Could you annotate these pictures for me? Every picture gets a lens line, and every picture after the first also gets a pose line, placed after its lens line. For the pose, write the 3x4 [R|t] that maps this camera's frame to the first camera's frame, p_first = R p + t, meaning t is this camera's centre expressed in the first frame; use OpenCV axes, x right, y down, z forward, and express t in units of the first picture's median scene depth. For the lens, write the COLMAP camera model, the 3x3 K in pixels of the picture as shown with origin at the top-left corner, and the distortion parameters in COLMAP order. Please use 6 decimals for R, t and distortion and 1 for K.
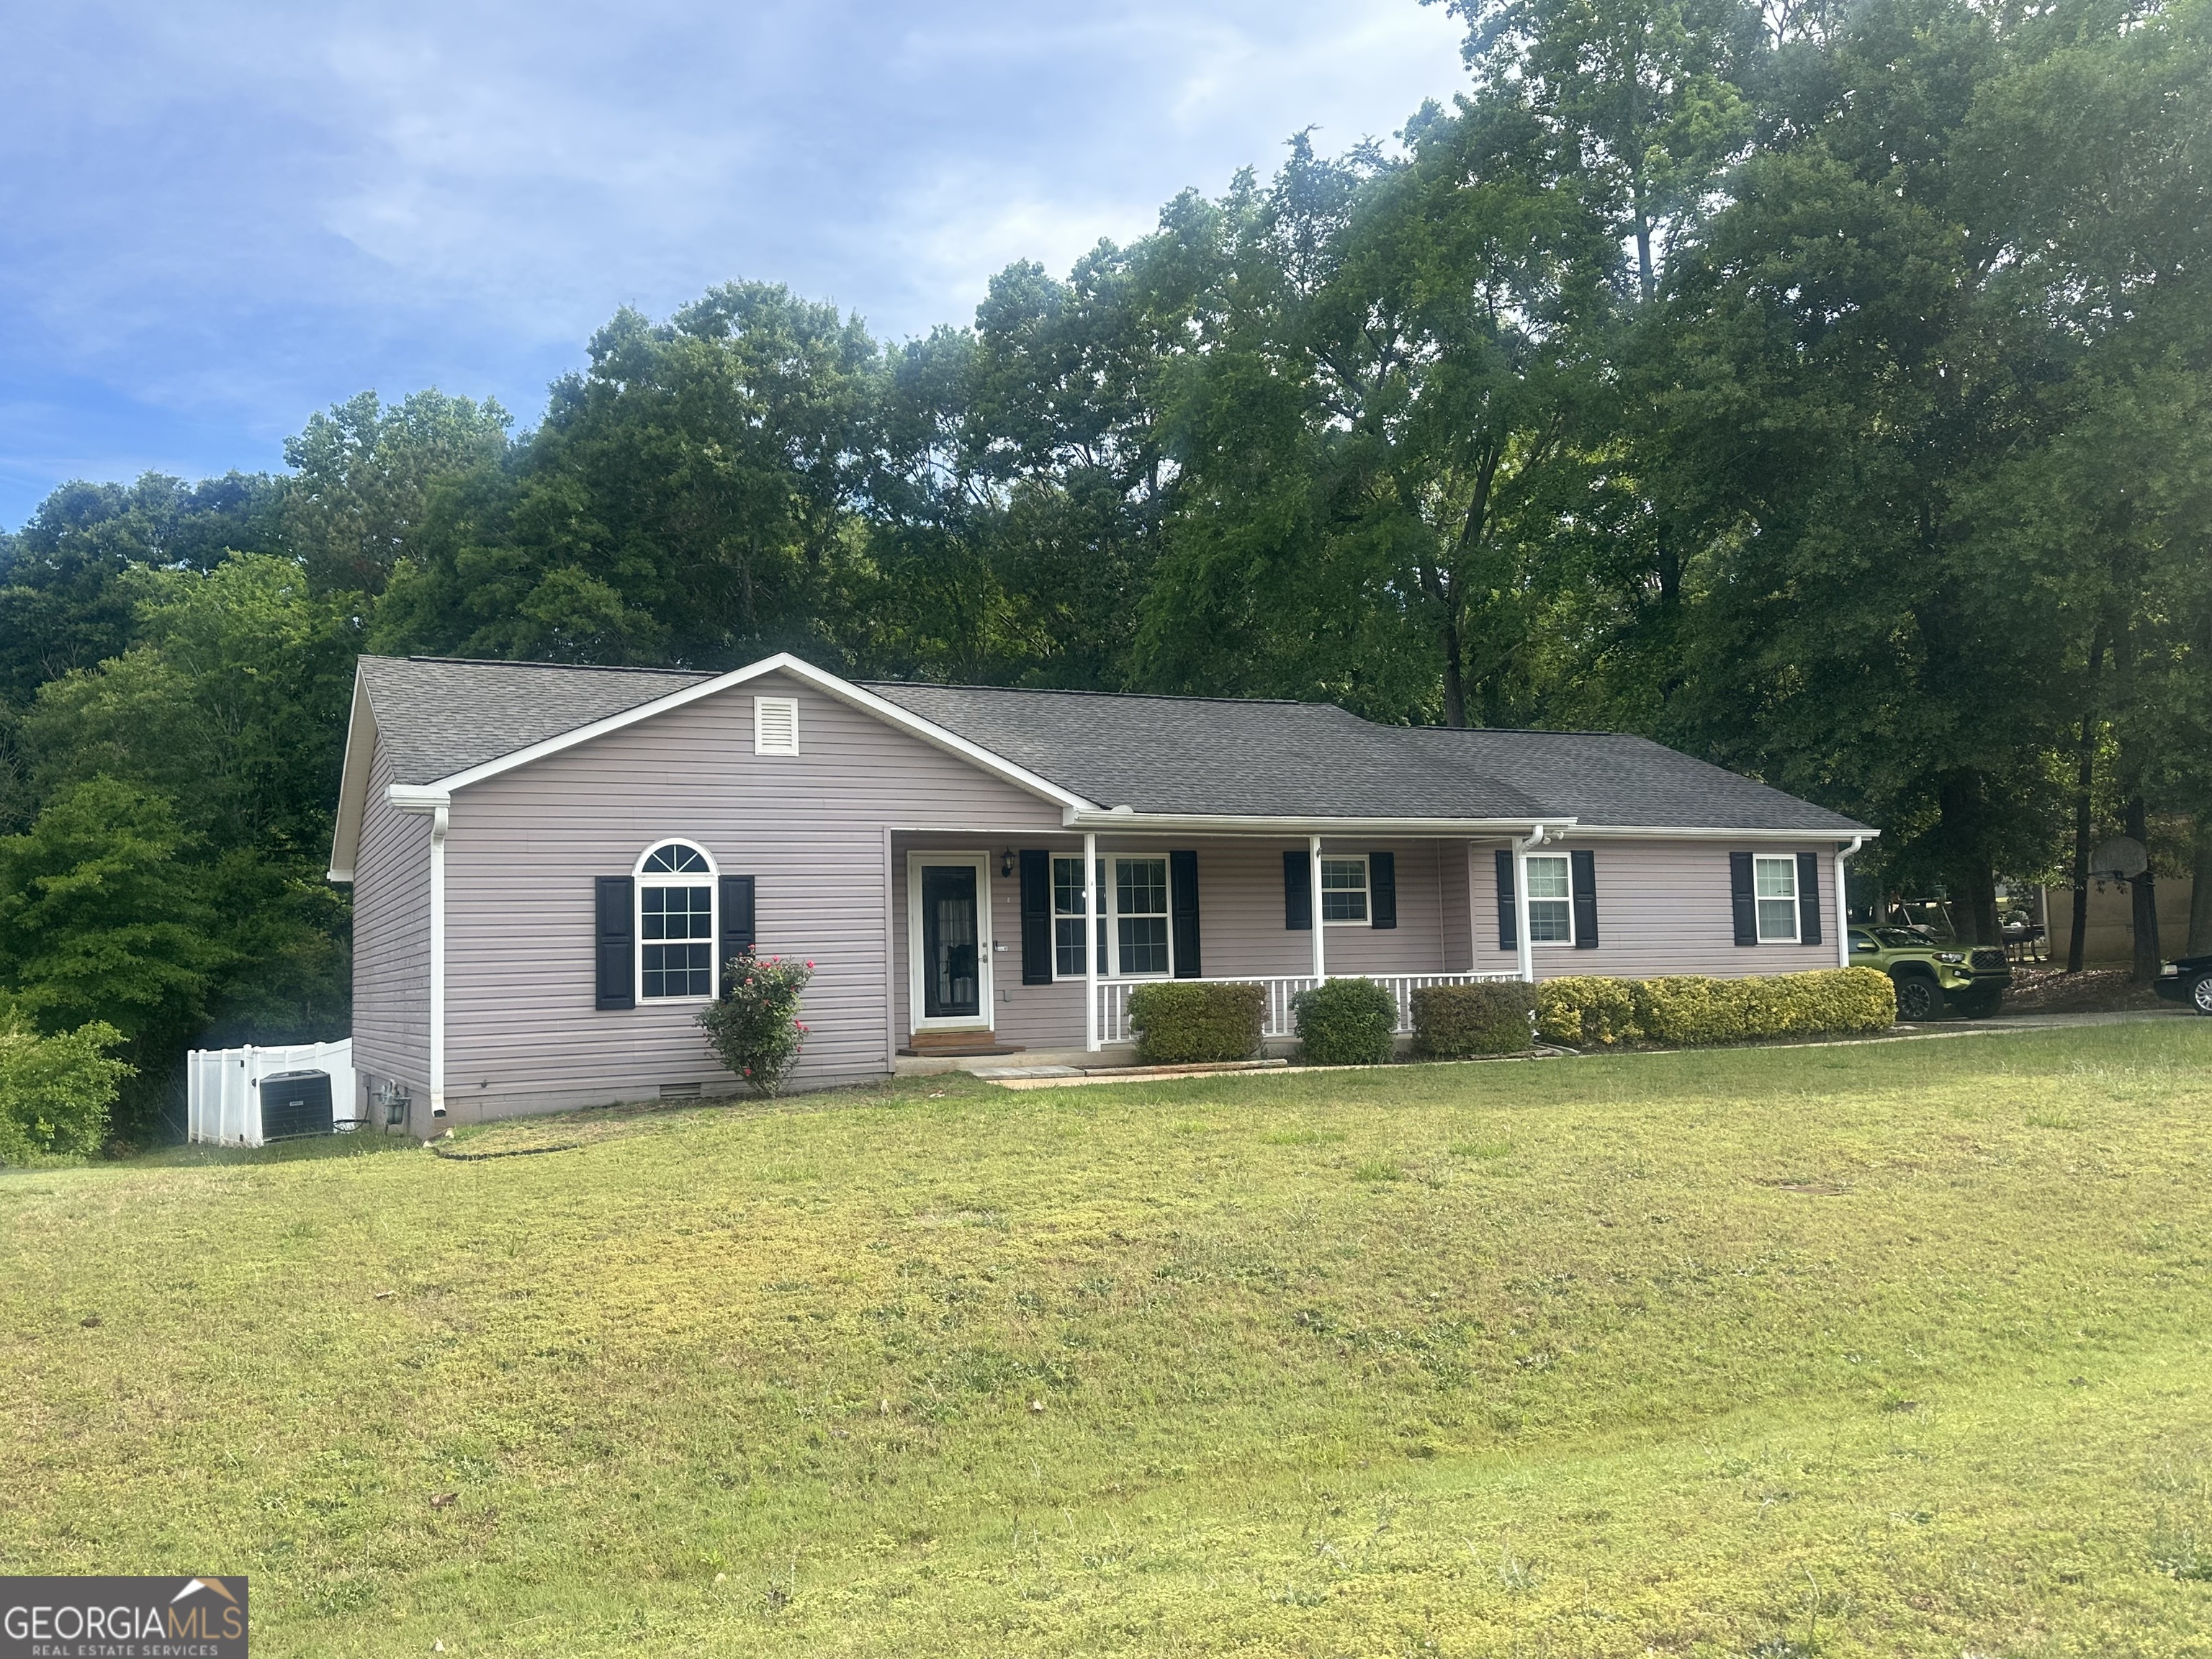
lens RADIAL K [[1882.3, 0, 1108.0], [0, 1882.3, 810.8], [0, 0, 1]] dist [0.062793, -0.038664]
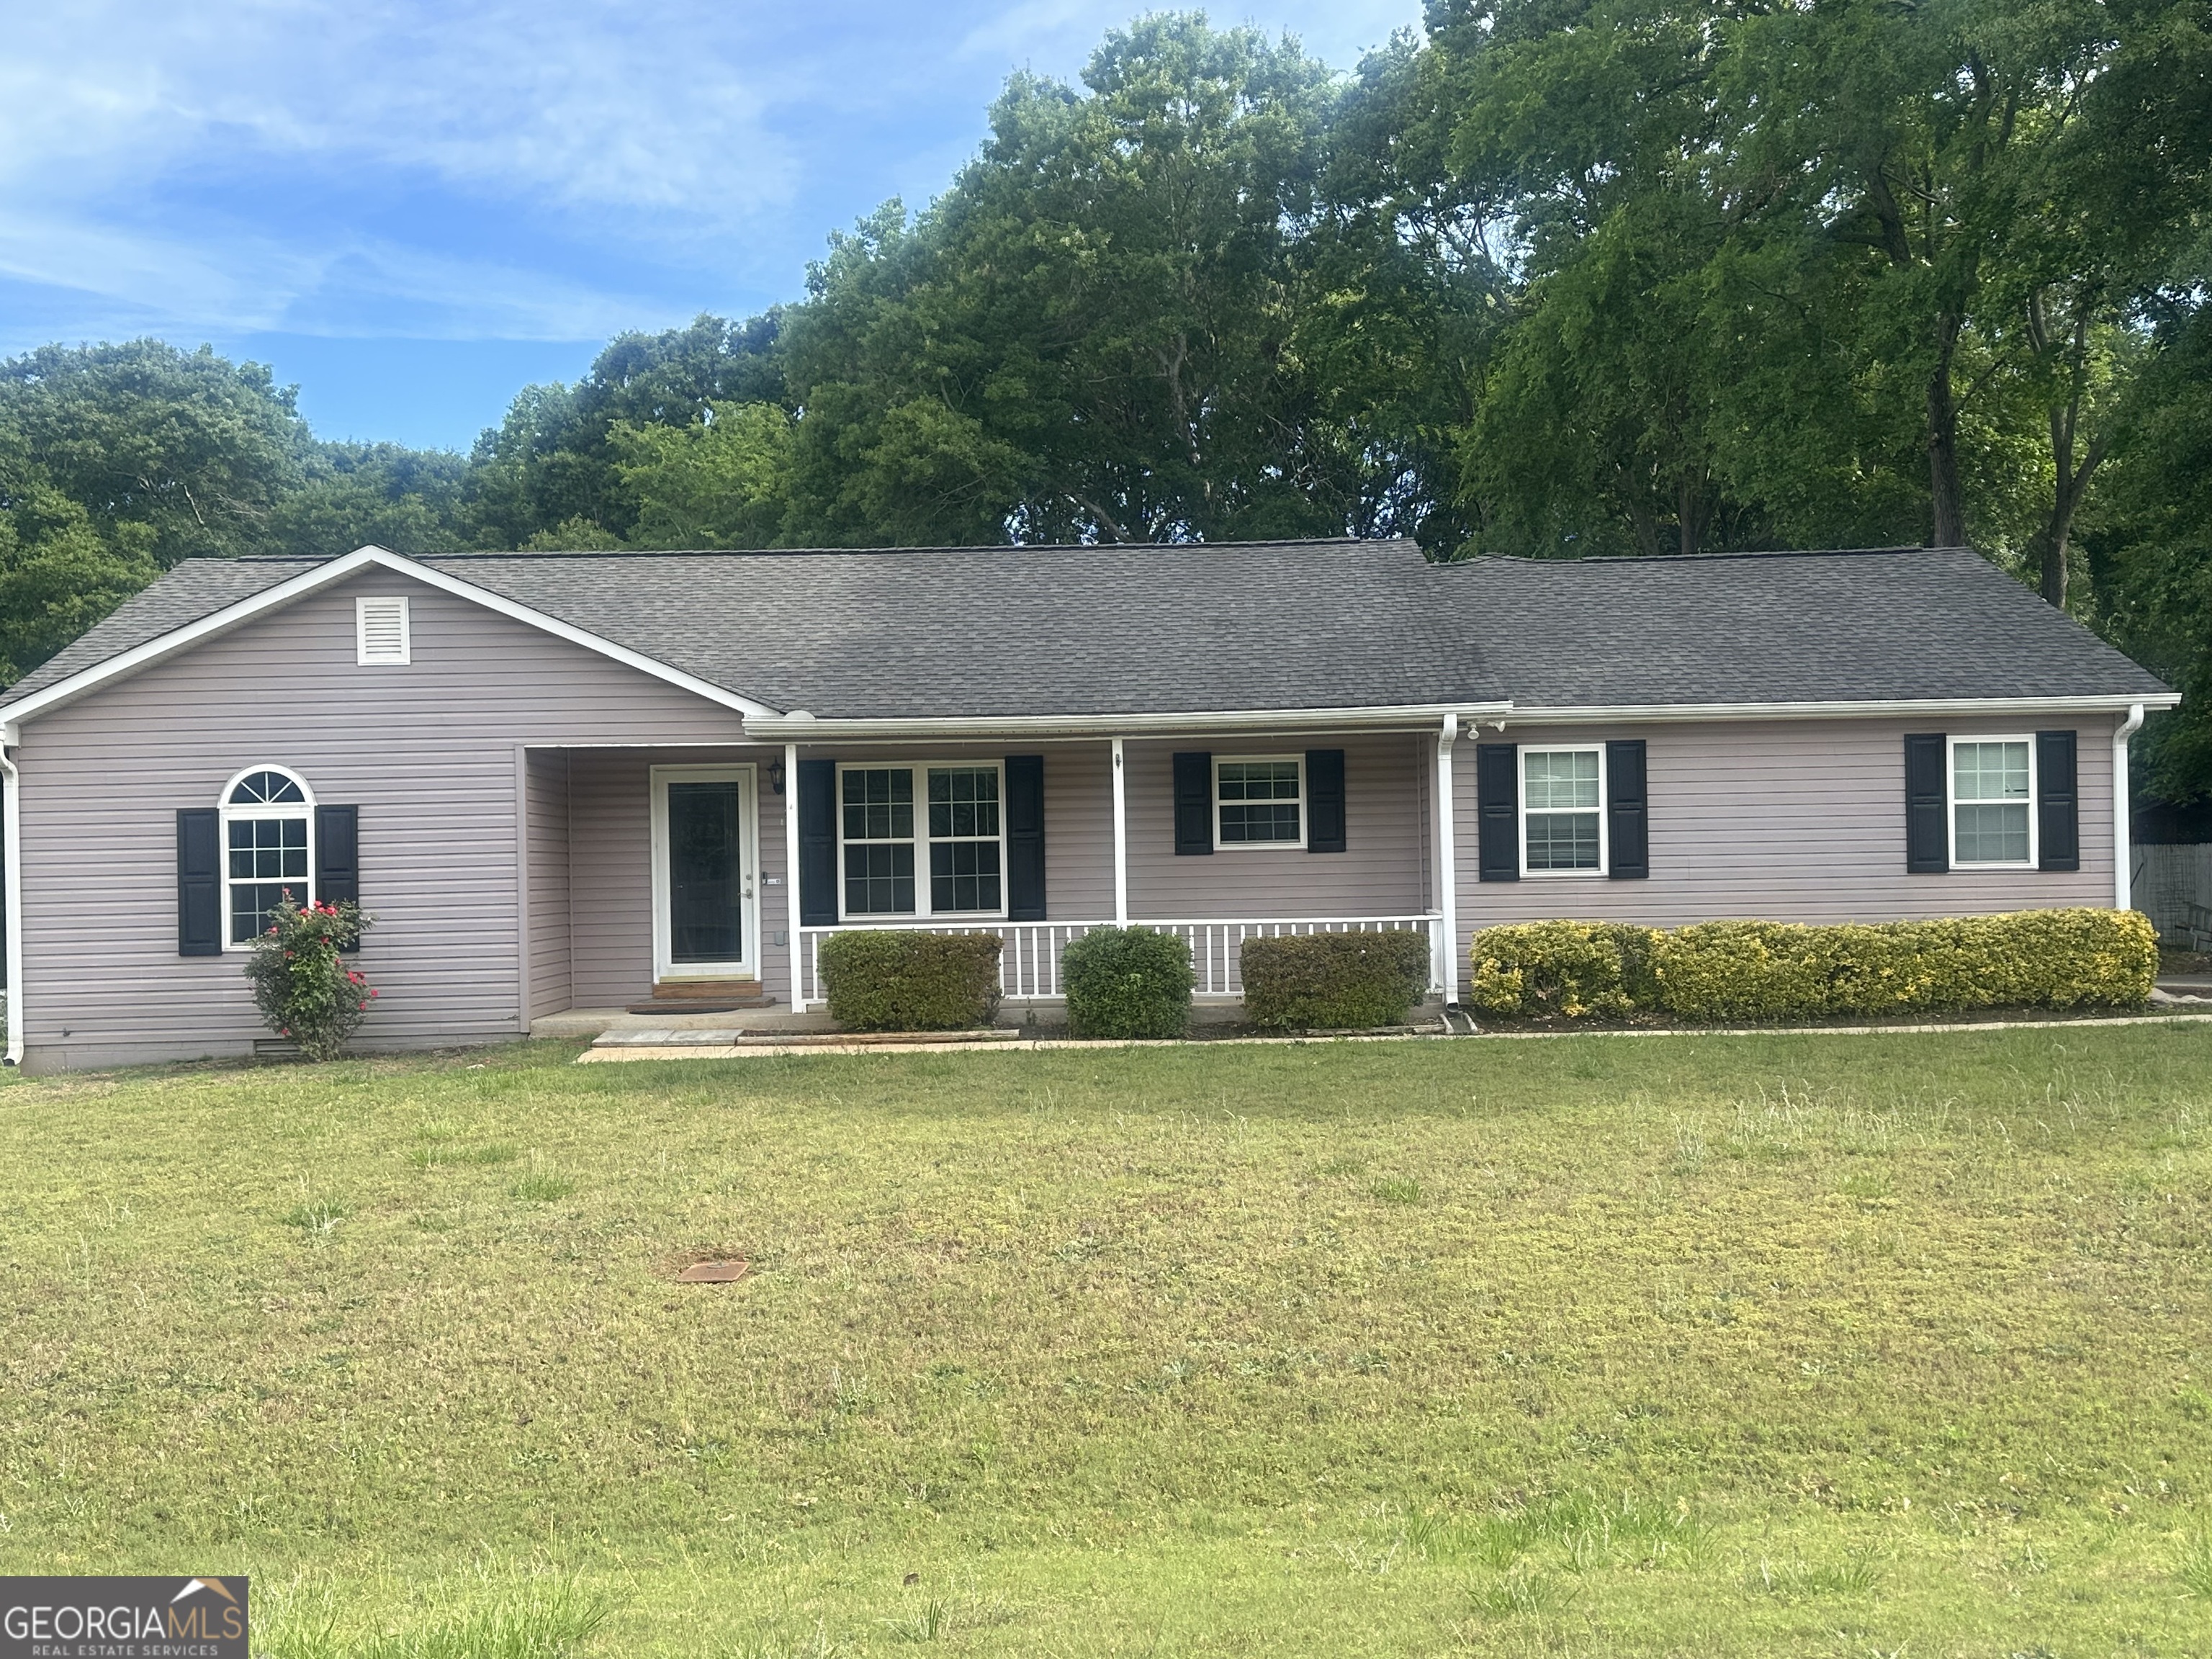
lens RADIAL K [[2320.6, 0, 1106.4], [0, 2320.6, 834.9], [0, 0, 1]] dist [0.033077, 0.000000]
pose [[0.904439, 0.001270, -0.426601, 0.486807], [0.034794, 0.996444, 0.076734, -0.018623], [0.425181, -0.084244, 0.901179, 0.146650]]
